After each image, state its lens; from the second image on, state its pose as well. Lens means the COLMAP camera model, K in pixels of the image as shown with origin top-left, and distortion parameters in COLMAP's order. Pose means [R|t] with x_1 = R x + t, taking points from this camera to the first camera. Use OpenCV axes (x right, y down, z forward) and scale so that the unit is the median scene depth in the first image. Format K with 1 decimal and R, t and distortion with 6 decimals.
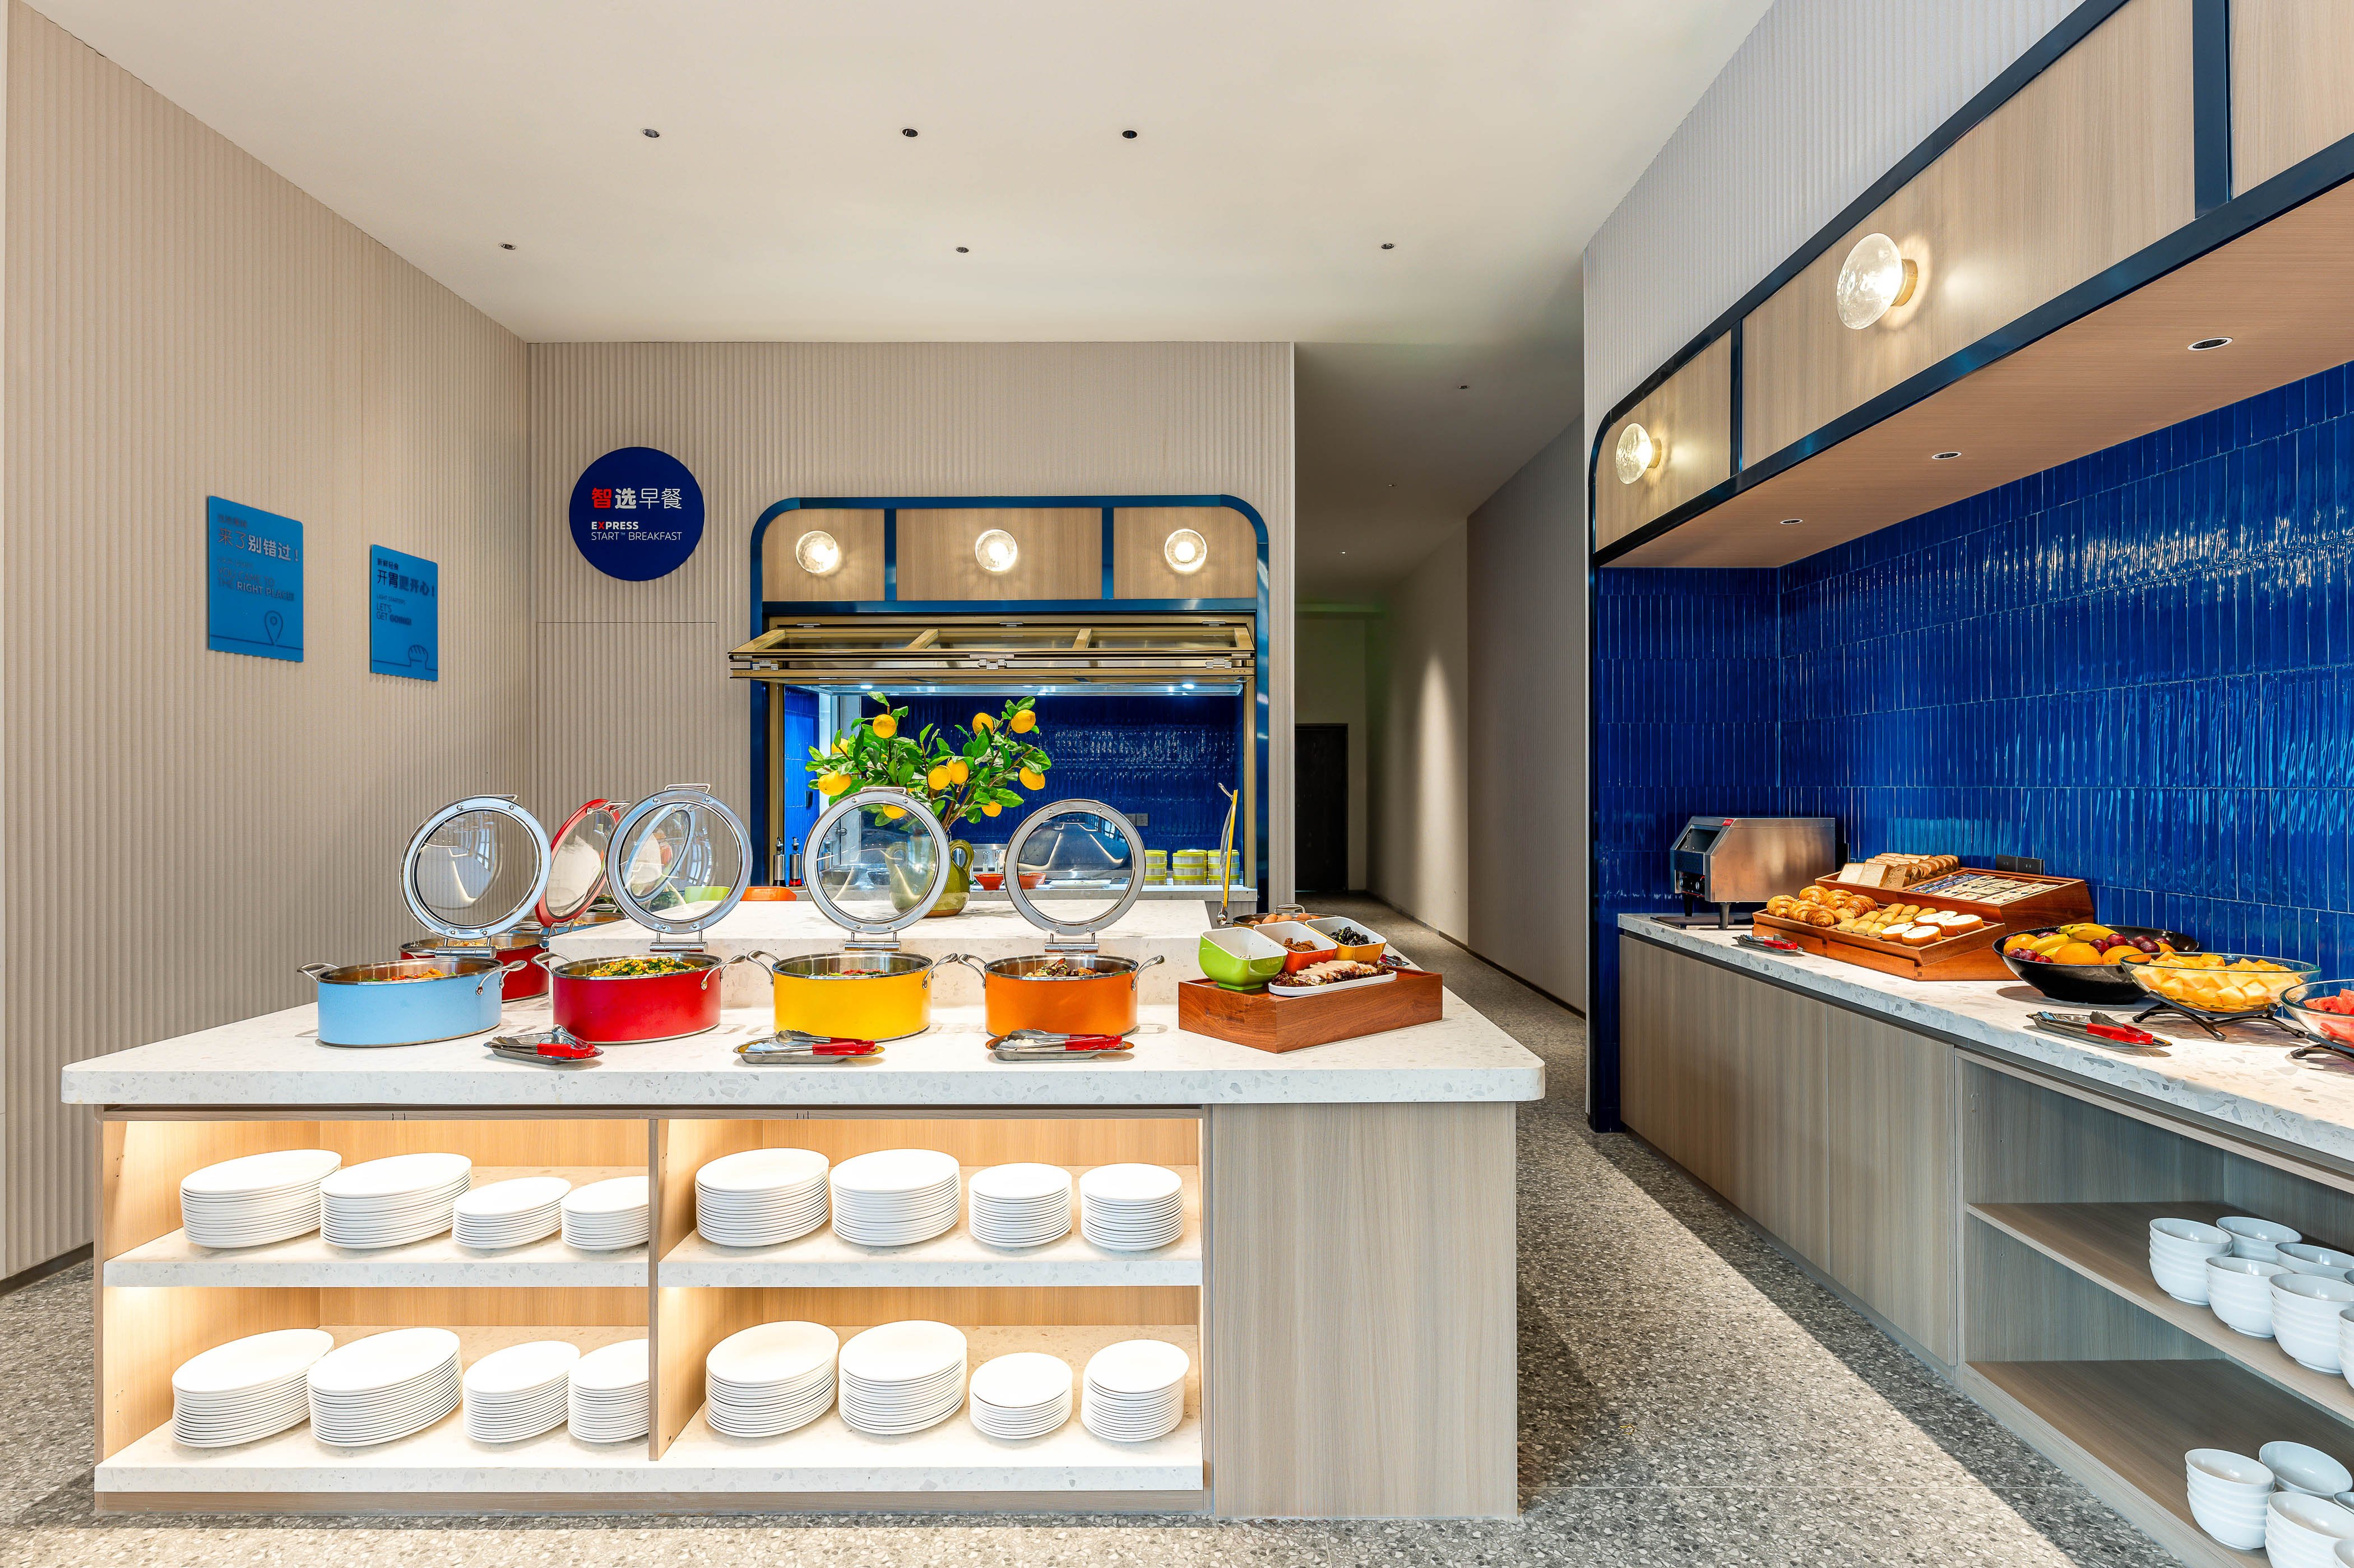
lens RADIAL K [[1160.2, 0, 1190.9], [0, 1160.2, 784.7], [0, 0, 1]] dist [-0.001516, 0.000006]
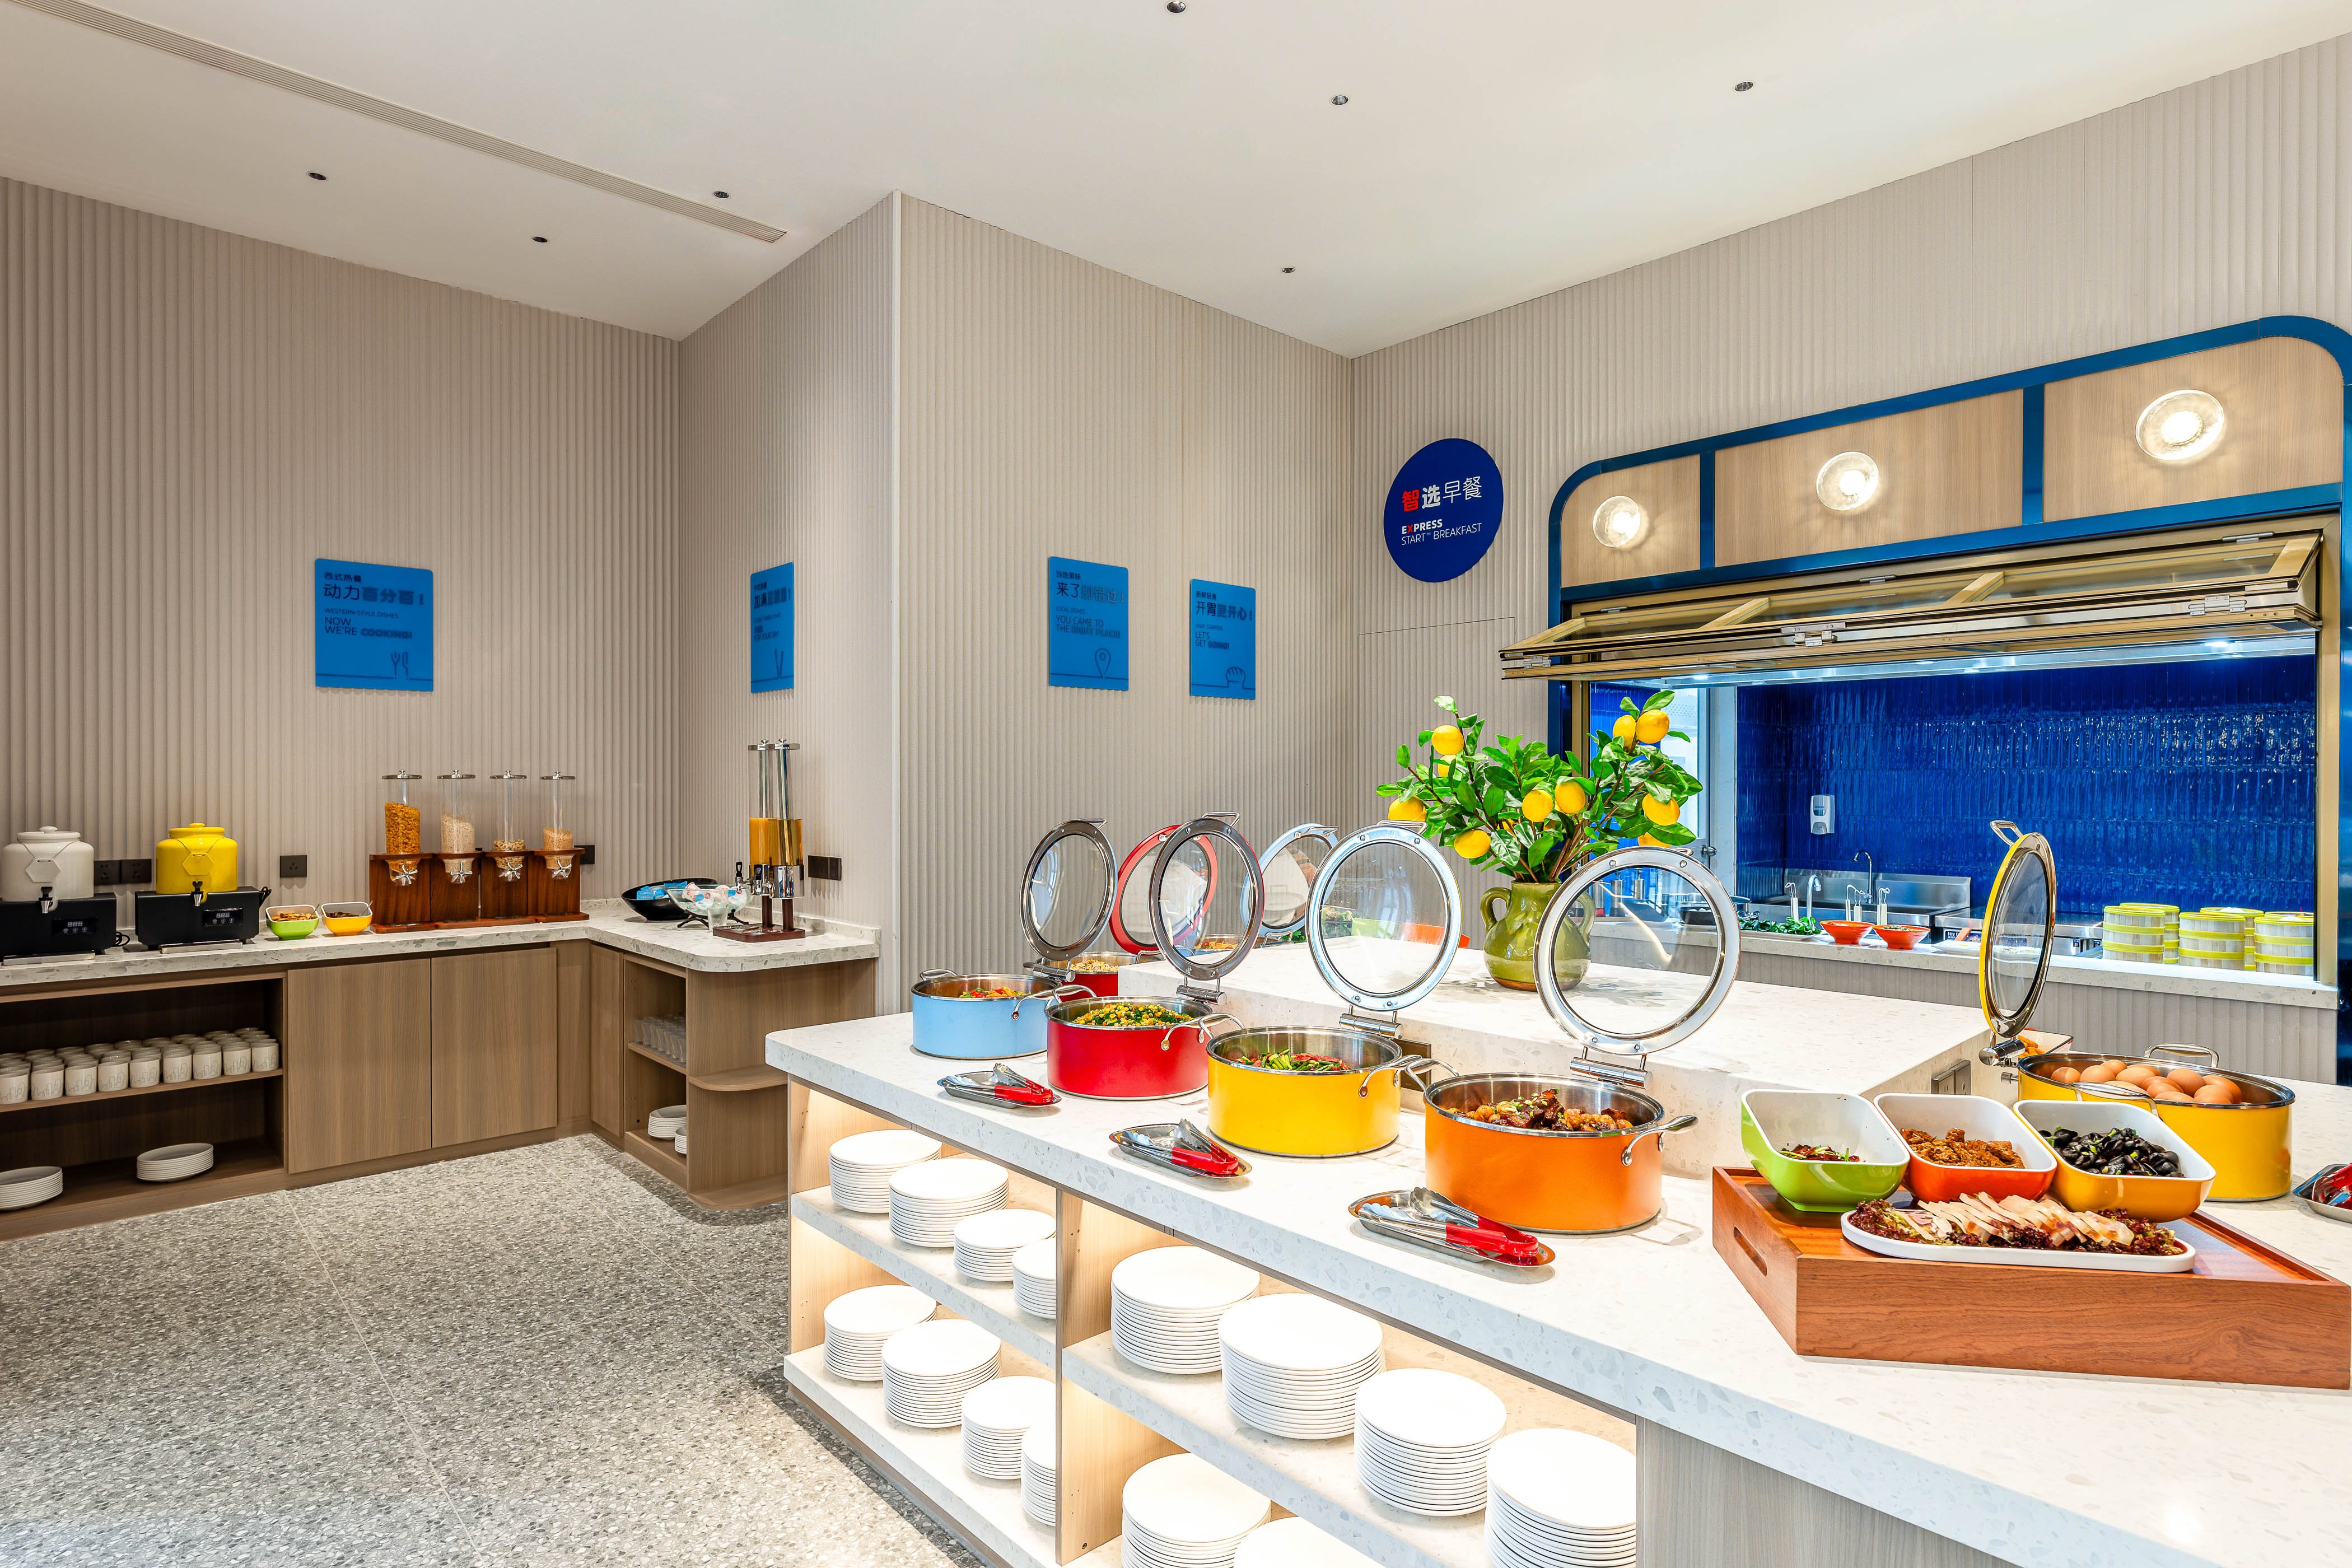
lens RADIAL K [[1220.1, 0, 1172.7], [0, 1220.1, 793.0], [0, 0, 1]] dist [-0.001460, 0.000136]
pose [[0.672688, 0.008283, -0.739880, 0.160017], [-0.001220, 0.999948, 0.010085, -0.017271], [0.739925, -0.005882, 0.672663, 0.229670]]
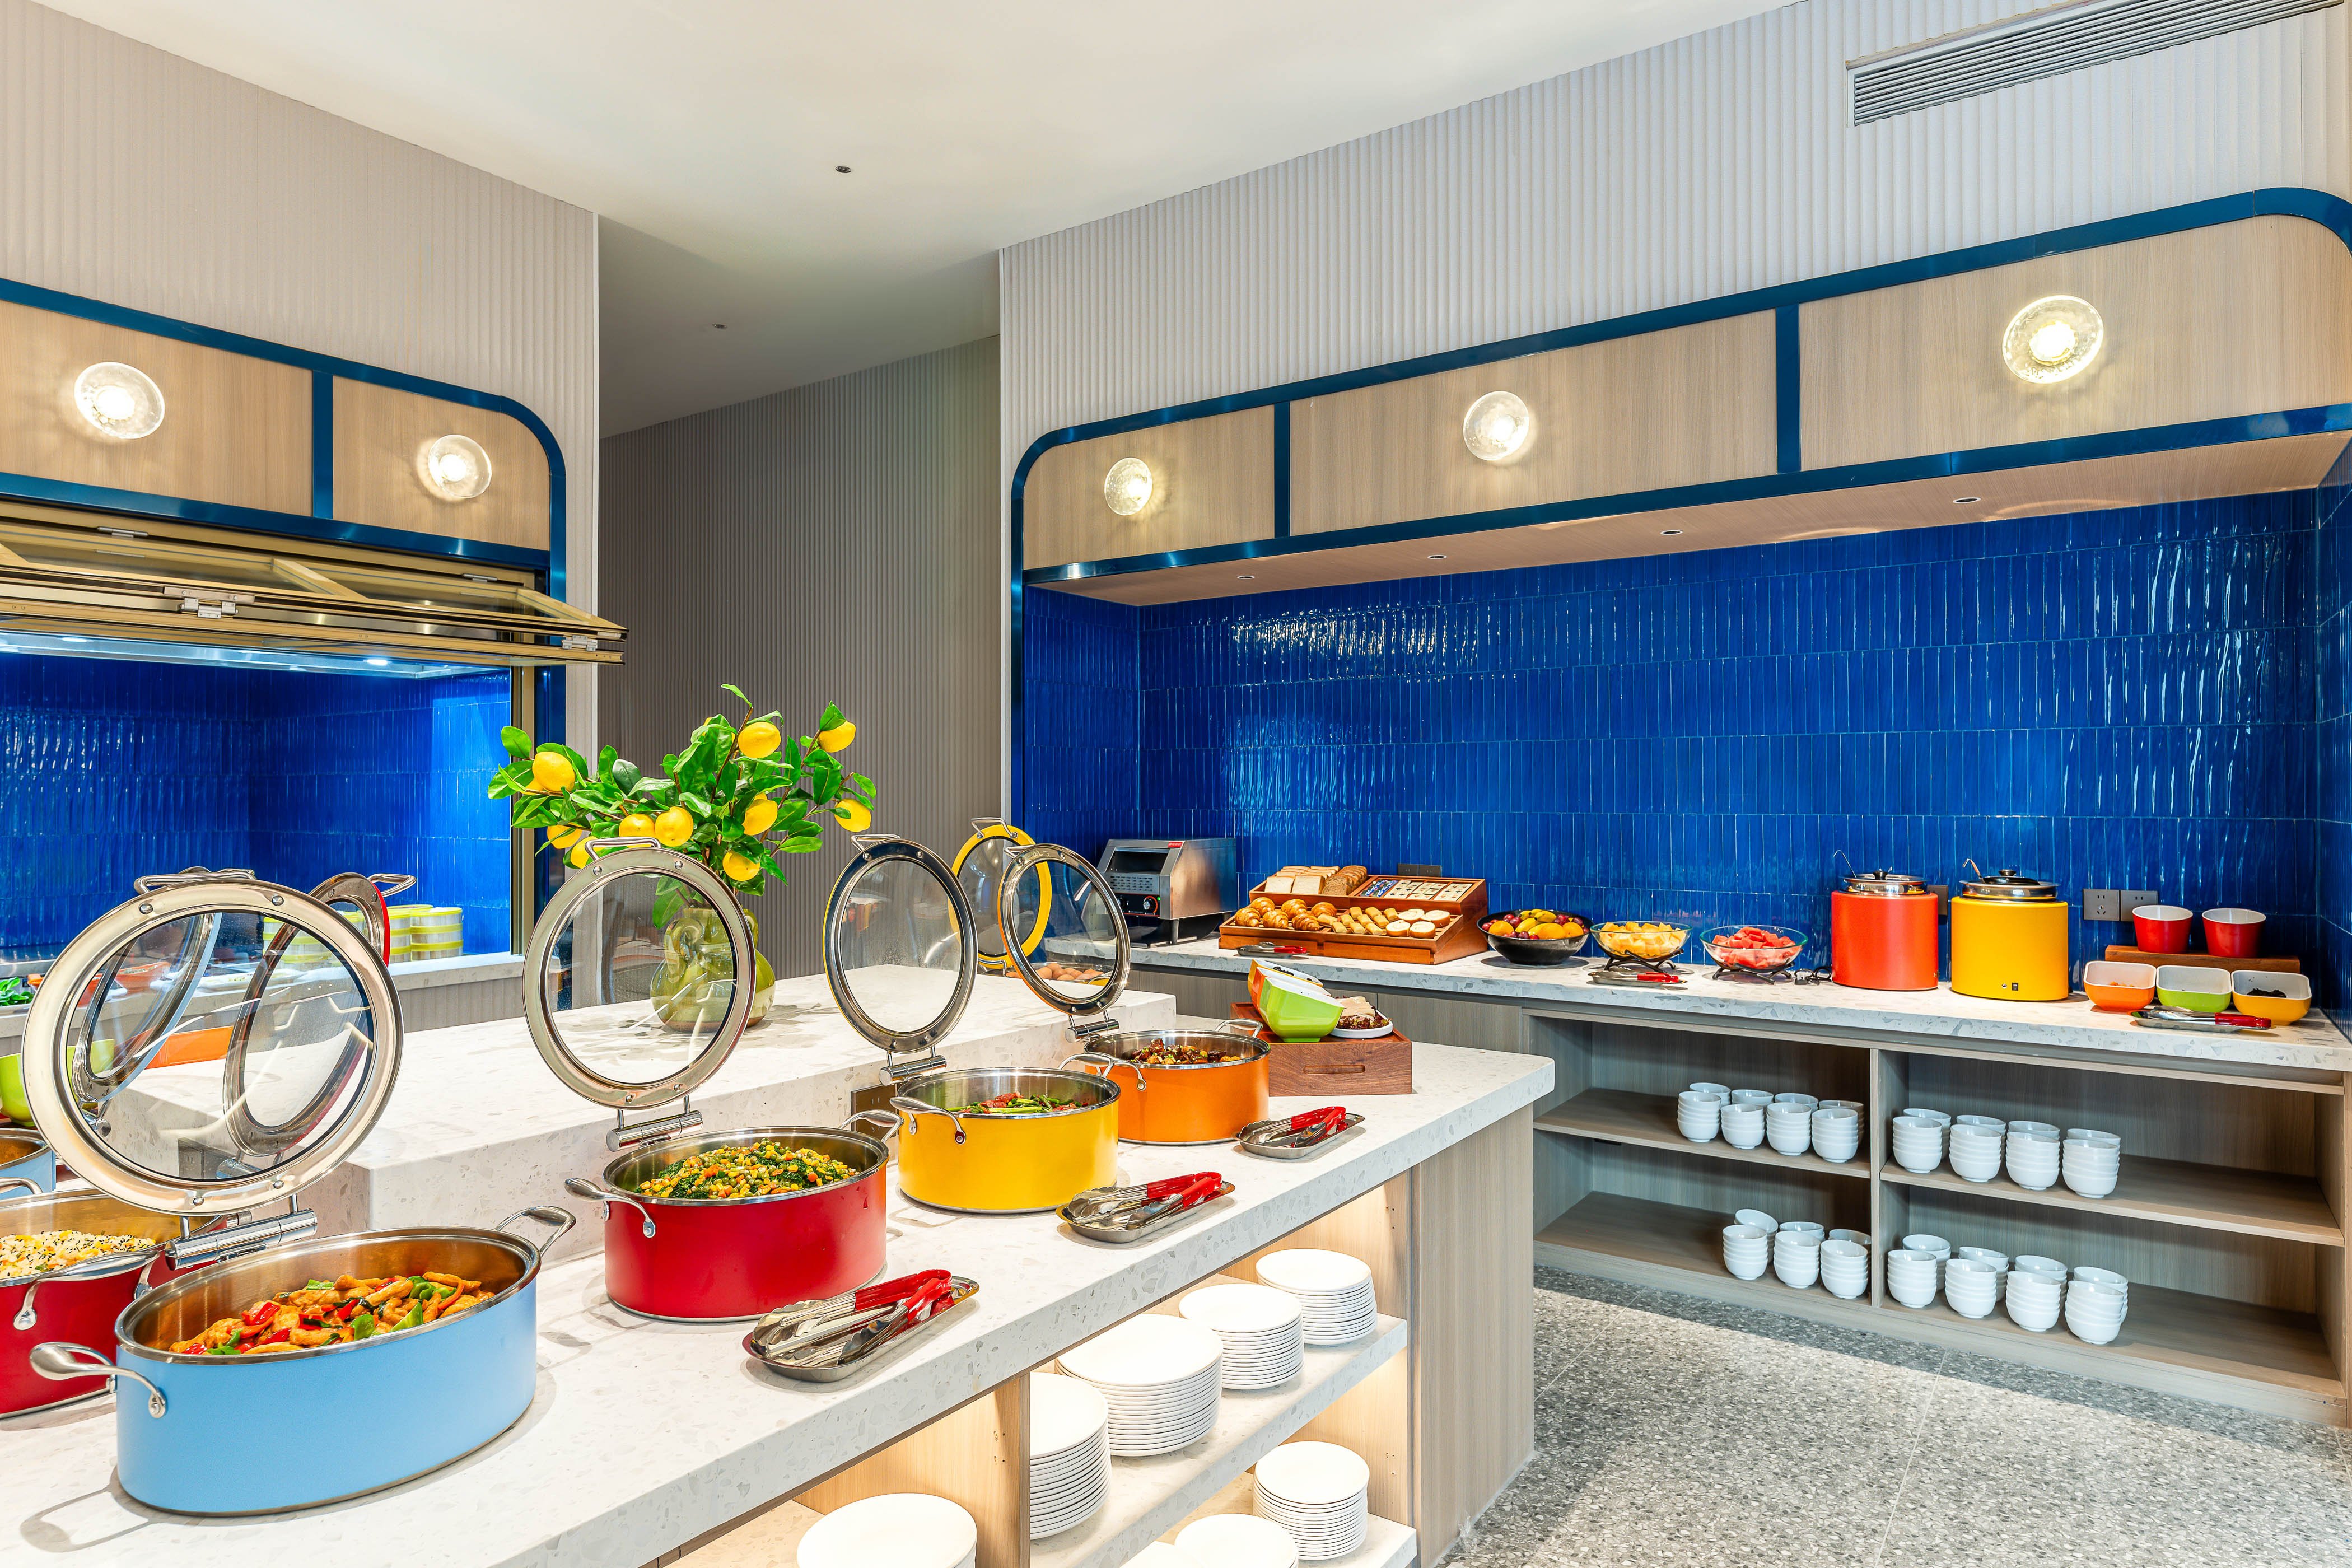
lens RADIAL K [[1342.9, 0, 1167.0], [0, 1342.9, 787.9], [0, 0, 1]] dist [0.002683, 0.002598]
pose [[0.586791, 0.003004, 0.809733, -0.548886], [-0.001172, 0.999995, -0.002861, -0.016112], [-0.809738, 0.000730, 0.586792, 0.275092]]
